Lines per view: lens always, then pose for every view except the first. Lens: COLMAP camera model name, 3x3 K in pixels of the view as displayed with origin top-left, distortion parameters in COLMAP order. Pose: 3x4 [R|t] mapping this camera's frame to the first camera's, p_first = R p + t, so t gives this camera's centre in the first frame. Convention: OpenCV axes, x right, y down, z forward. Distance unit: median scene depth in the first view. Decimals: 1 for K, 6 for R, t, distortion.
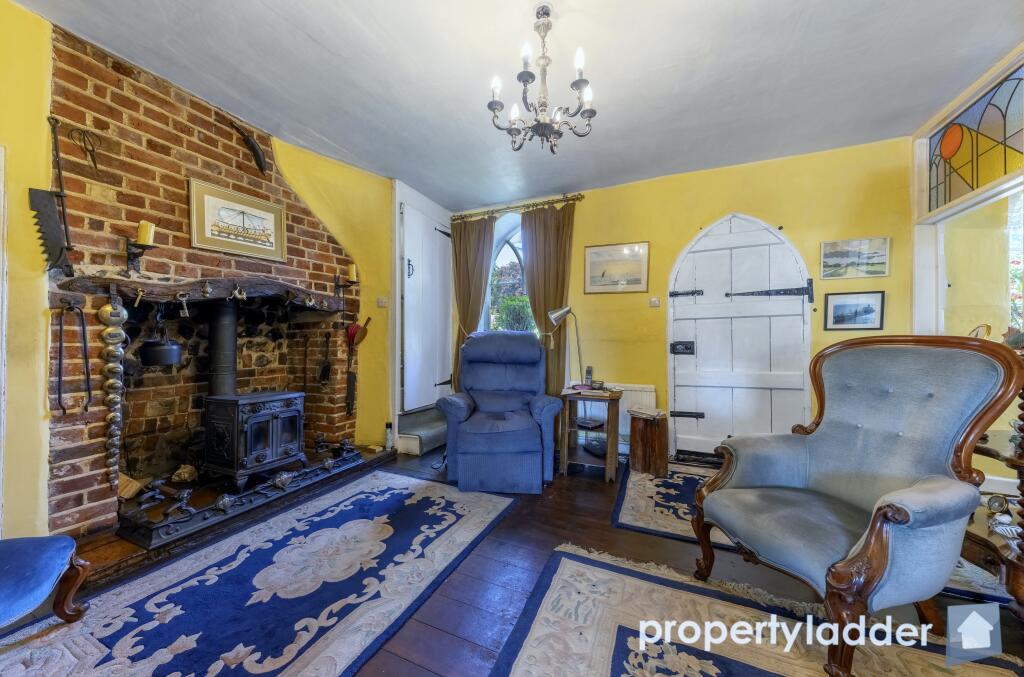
lens RADIAL K [[352.2, 0, 513.2], [0, 352.2, 341.4], [0, 0, 1]] dist [0.001350, -0.000469]
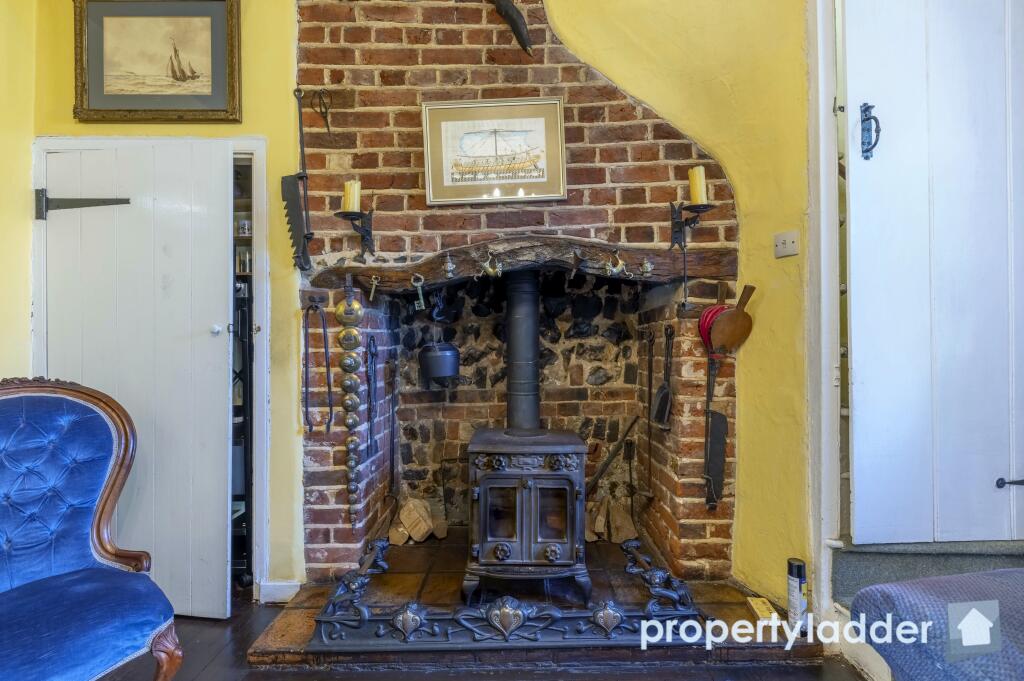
lens RADIAL K [[470.5, 0, 515.6], [0, 470.5, 343.0], [0, 0, 1]] dist [0.010977, -0.003219]
pose [[0.401970, -0.004438, -0.915642, -0.016329], [0.005843, 0.999980, -0.002282, -0.002076], [0.915634, -0.004432, 0.401988, 0.725031]]
